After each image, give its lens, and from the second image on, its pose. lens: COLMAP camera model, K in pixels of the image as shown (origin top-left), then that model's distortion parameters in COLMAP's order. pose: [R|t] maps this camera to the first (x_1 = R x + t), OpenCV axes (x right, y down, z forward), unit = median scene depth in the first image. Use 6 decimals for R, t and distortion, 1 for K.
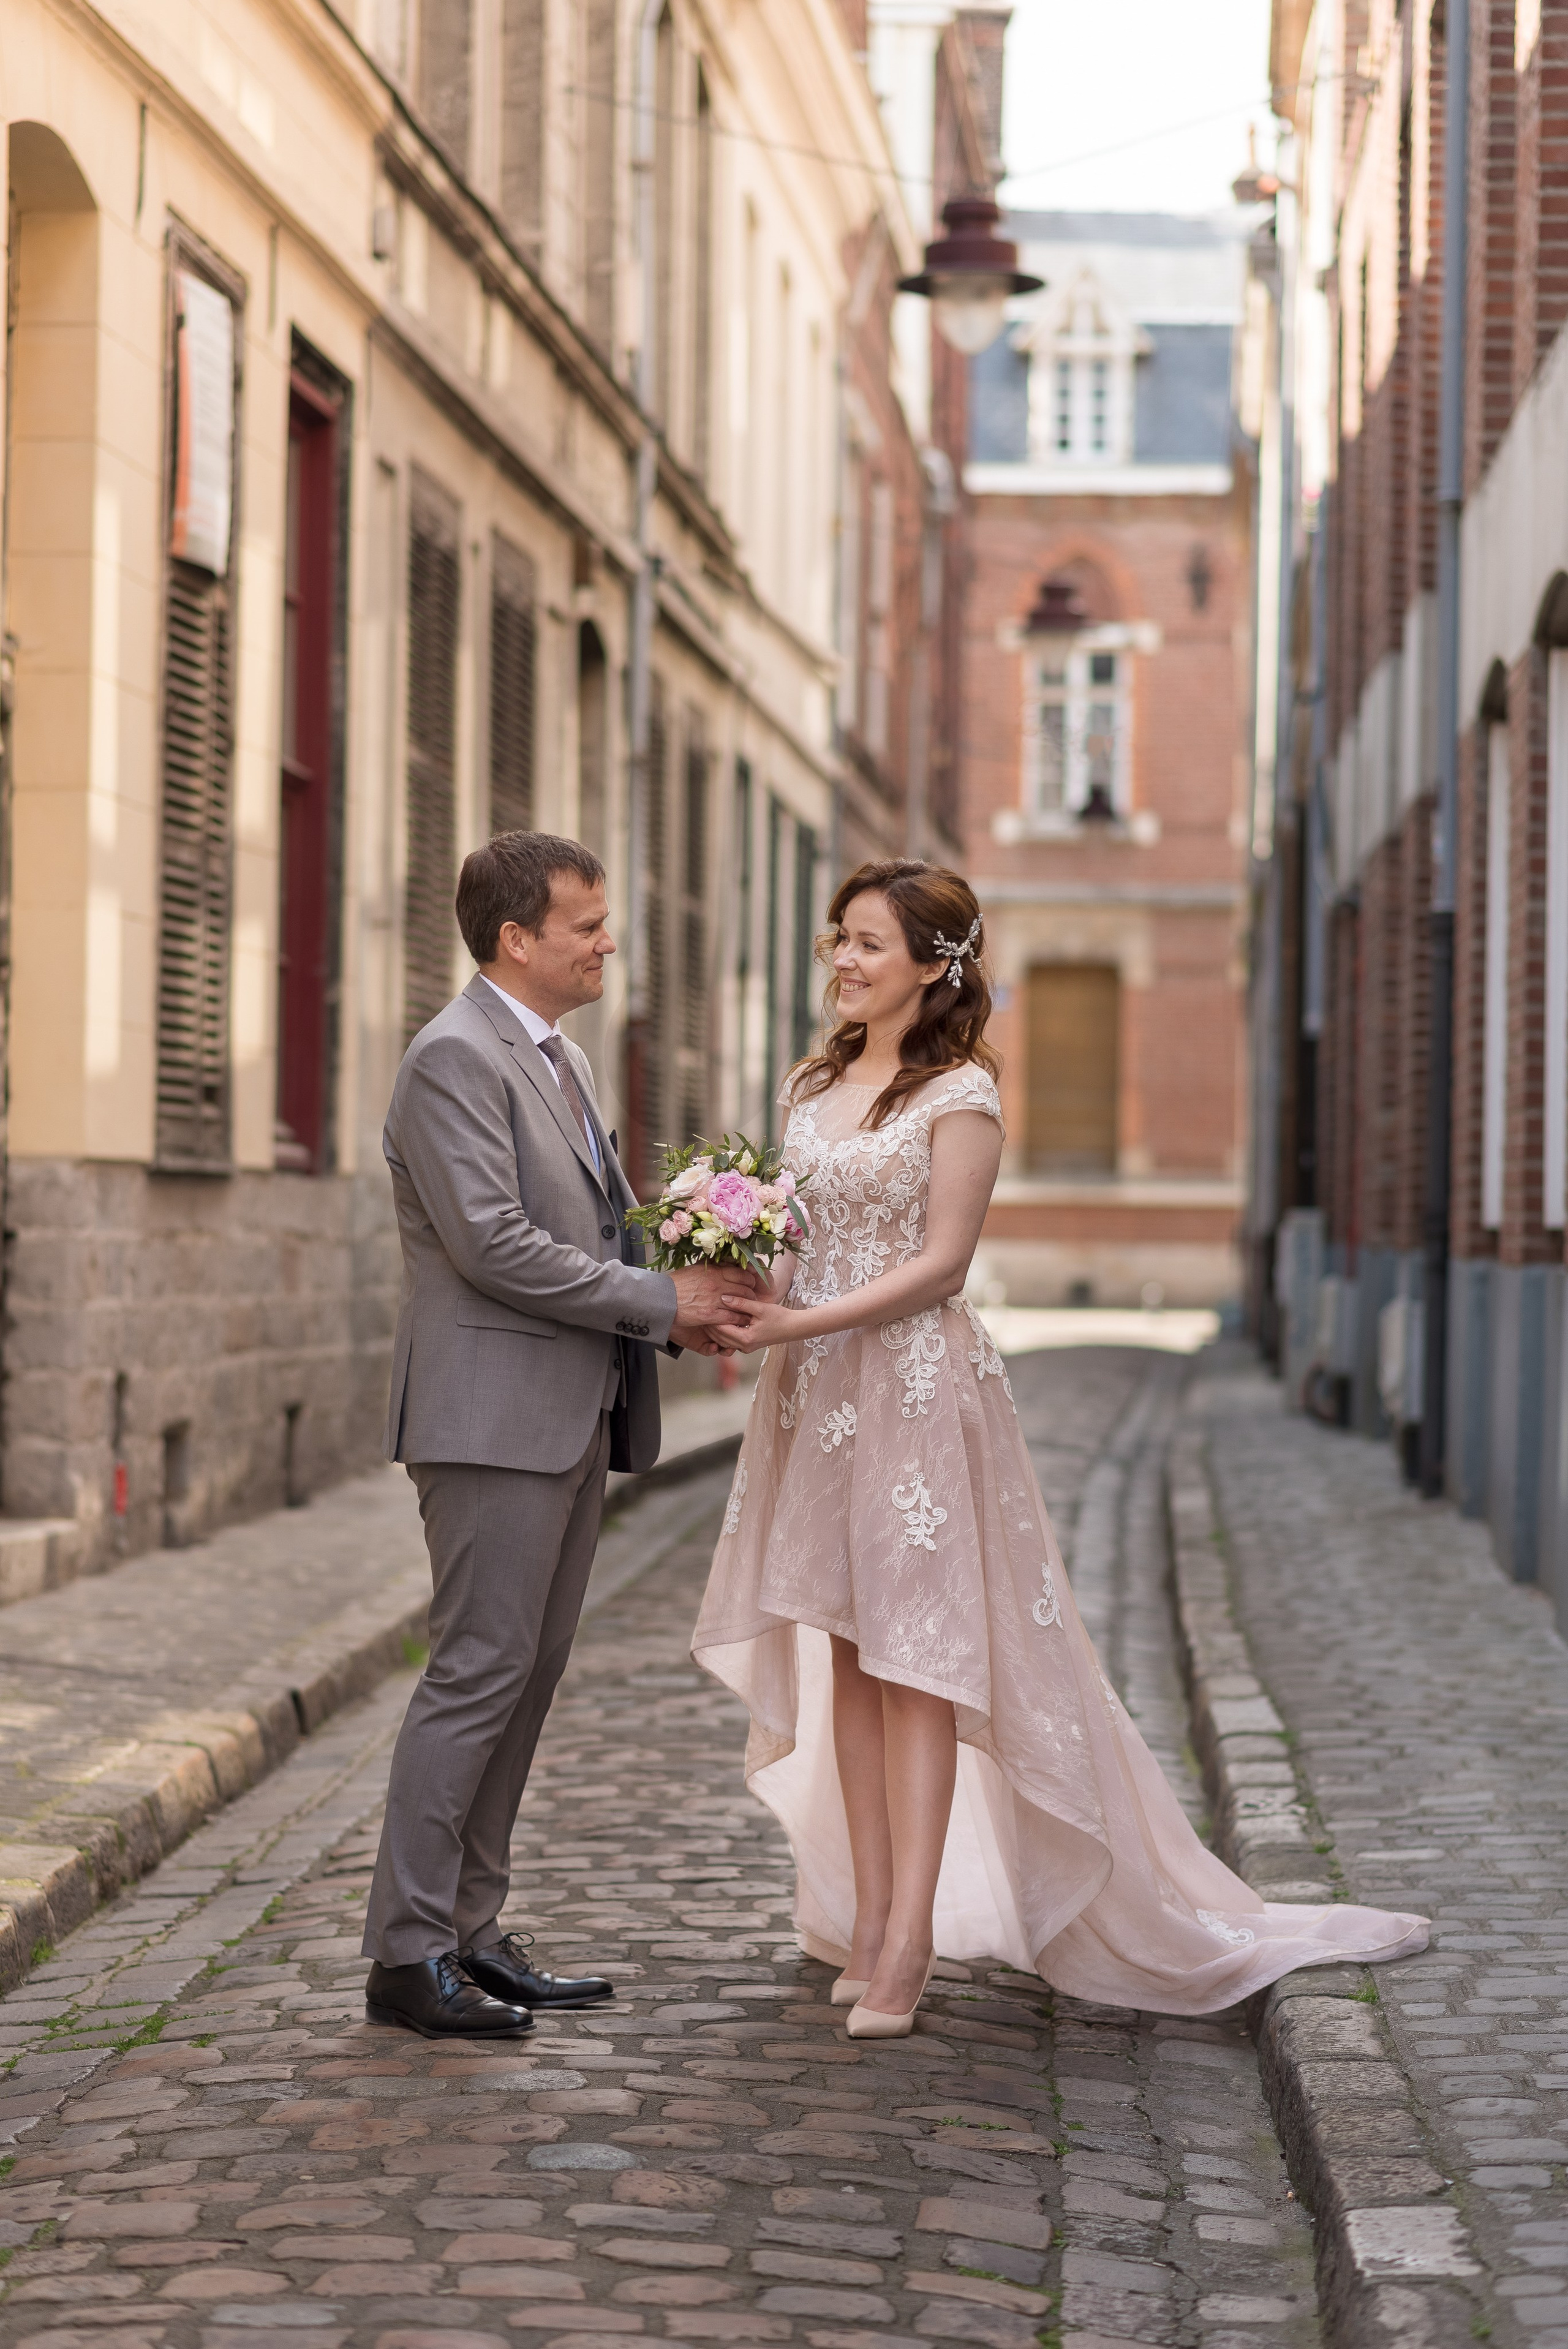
lens RADIAL K [[5730.6, 0, 784.9], [0, 5730.6, 1240.9], [0, 0, 1]] dist [0.030236, 0.819795]
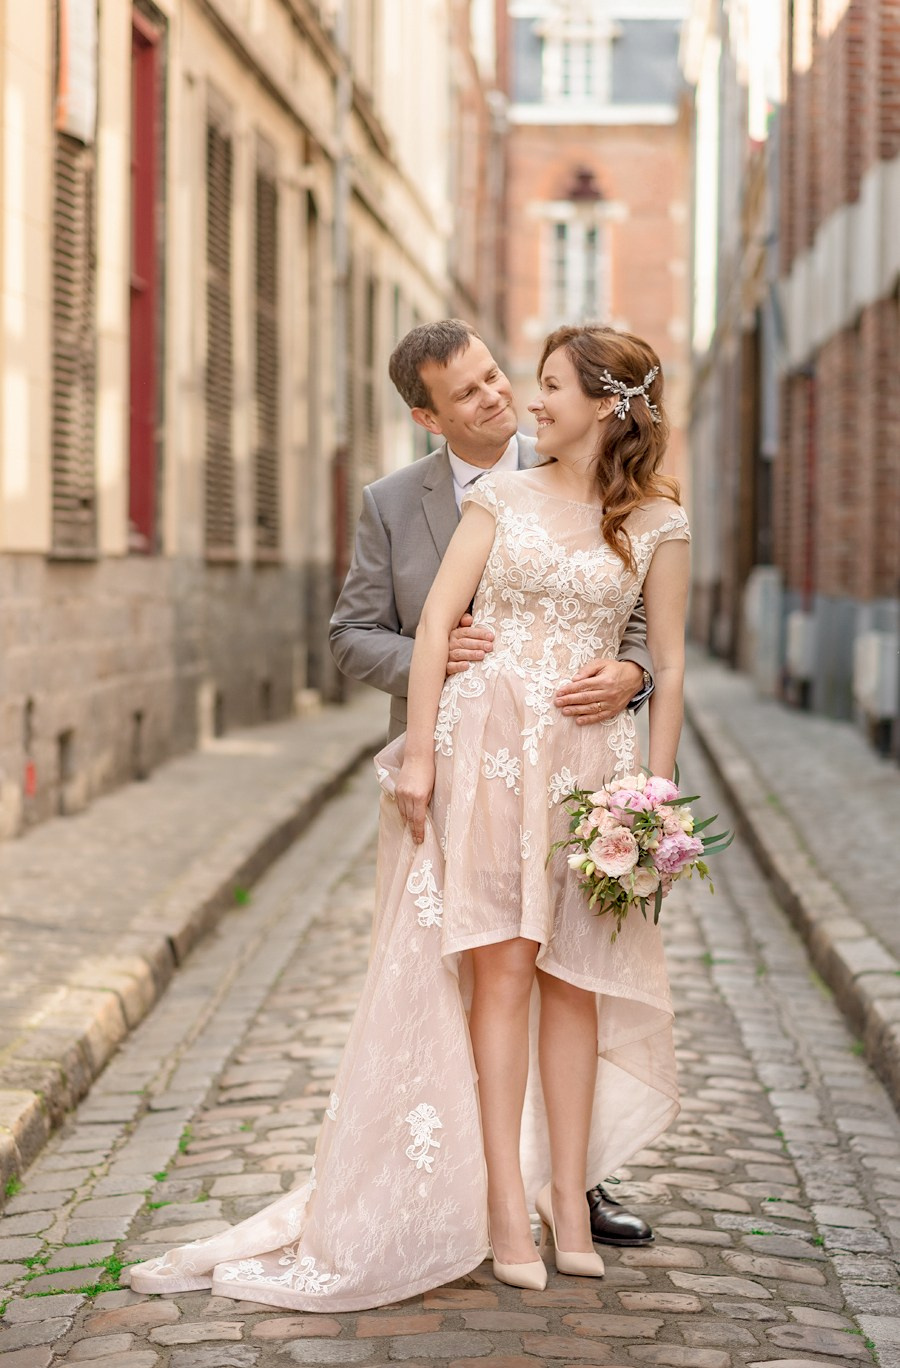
lens RADIAL K [[3218.9, 0, 450.0], [0, 3218.9, 684.0], [0, 0, 1]] dist [0.062244, 0.261626]
pose [[0.999463, -0.006805, 0.032054, -0.037200], [0.005656, 0.999344, 0.035777, -0.009296], [-0.032276, -0.035577, 0.998846, 0.192286]]
